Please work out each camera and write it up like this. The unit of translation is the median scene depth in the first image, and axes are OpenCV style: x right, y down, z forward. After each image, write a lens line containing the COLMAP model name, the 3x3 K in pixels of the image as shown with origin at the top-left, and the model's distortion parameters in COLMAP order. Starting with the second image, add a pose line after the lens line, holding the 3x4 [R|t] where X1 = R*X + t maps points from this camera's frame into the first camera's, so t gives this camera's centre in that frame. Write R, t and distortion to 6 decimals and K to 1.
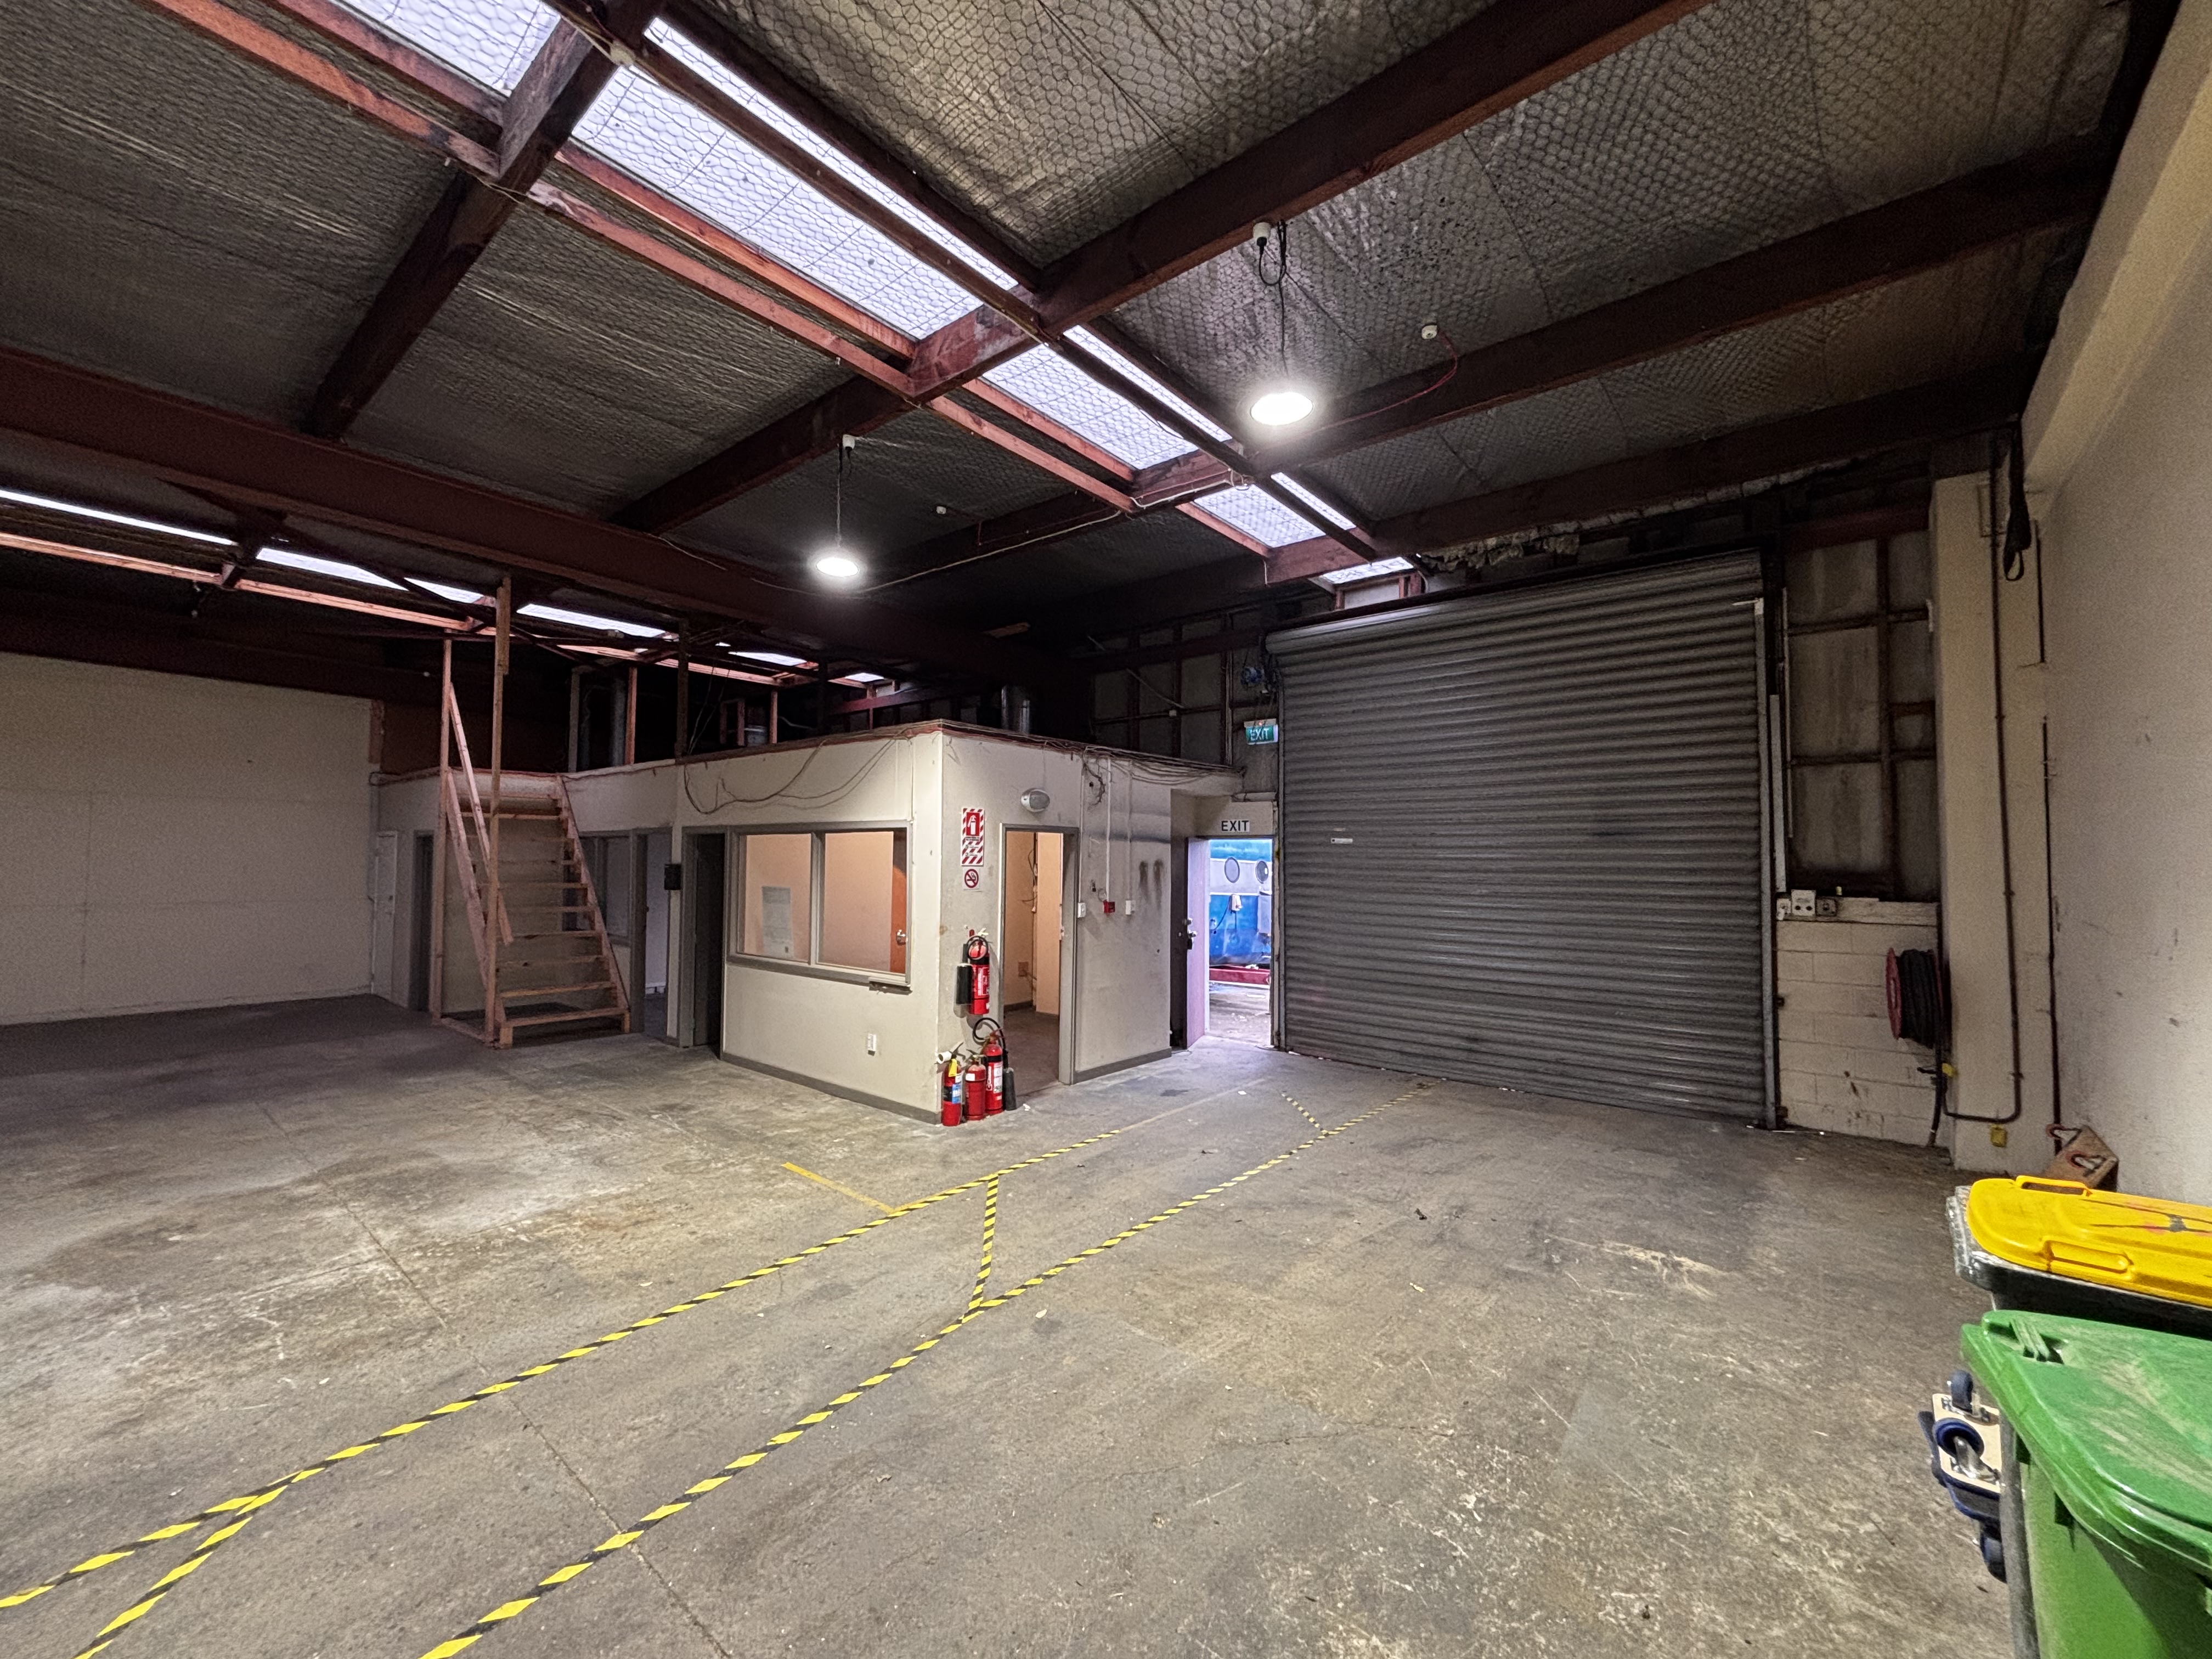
lens RADIAL K [[892.8, 0, 1102.0], [0, 892.8, 824.4], [0, 0, 1]] dist [0.000447, 0.002954]
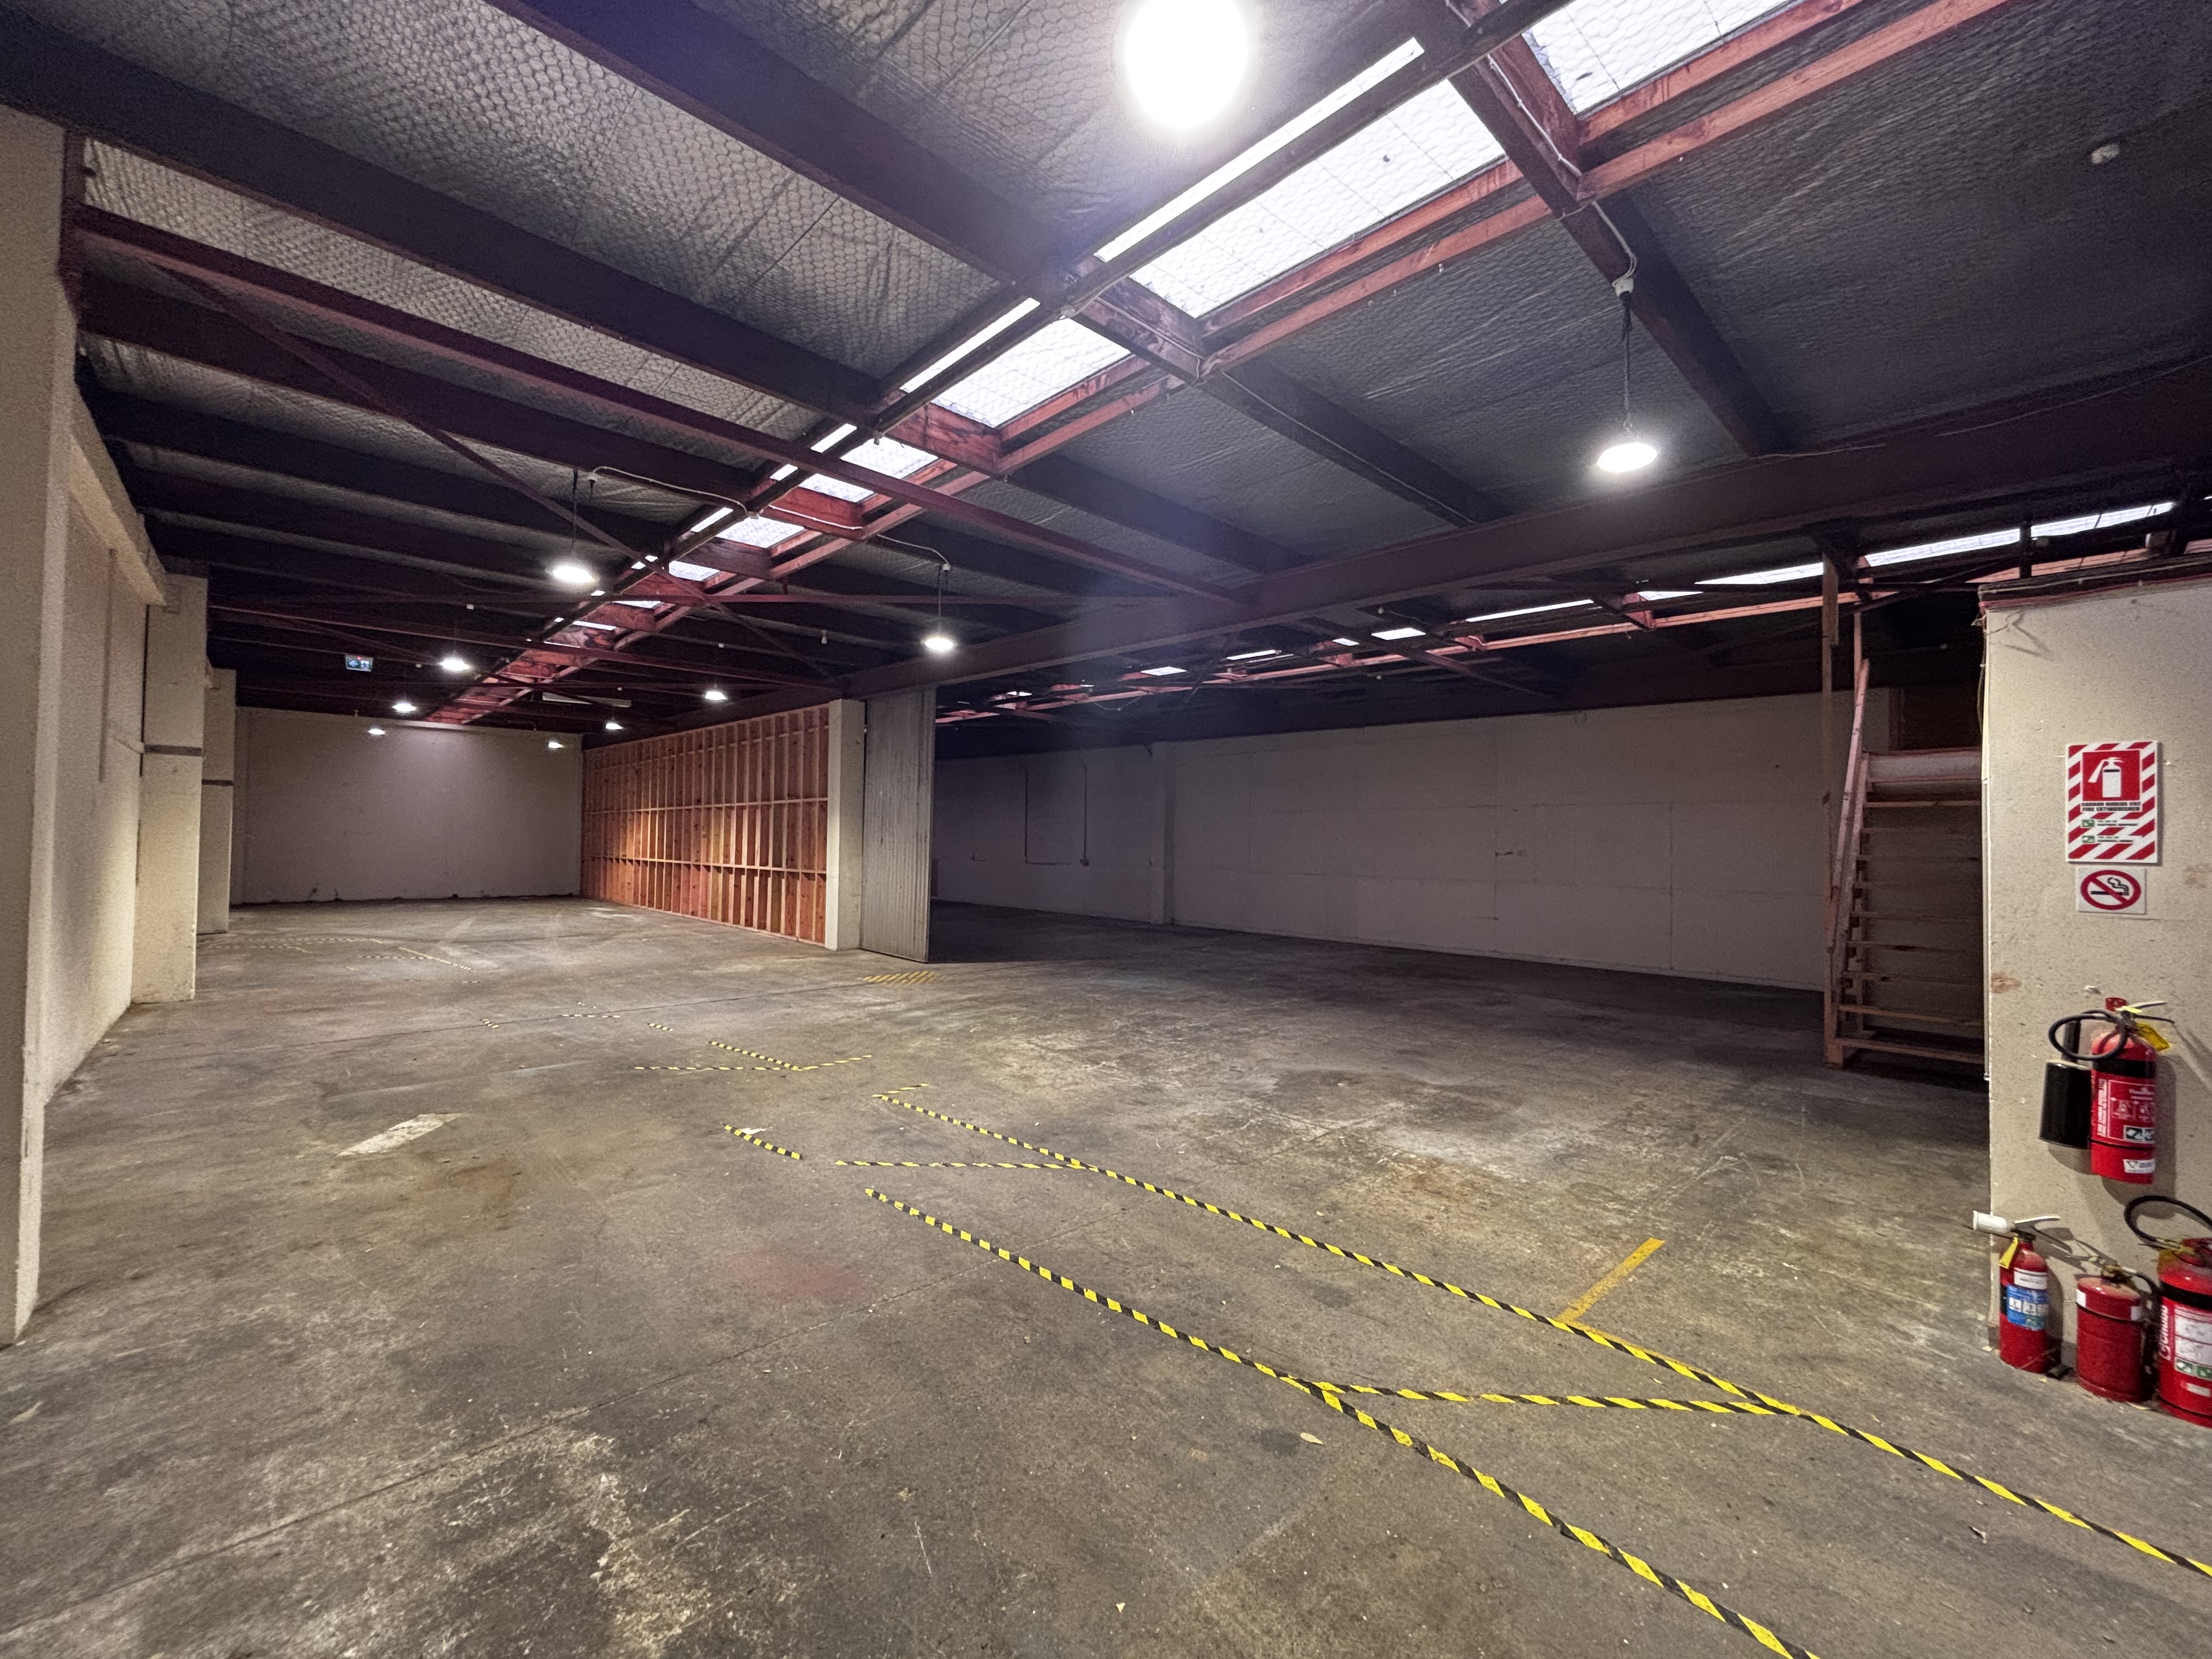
lens RADIAL K [[892.8, 0, 1101.2], [0, 892.8, 826.8], [0, 0, 1]] dist [0.000447, 0.002954]
pose [[-0.126677, -0.027263, -0.991569, 0.544021], [0.025832, 0.999193, -0.030773, 0.037407], [0.991608, -0.029513, -0.125871, 0.708035]]
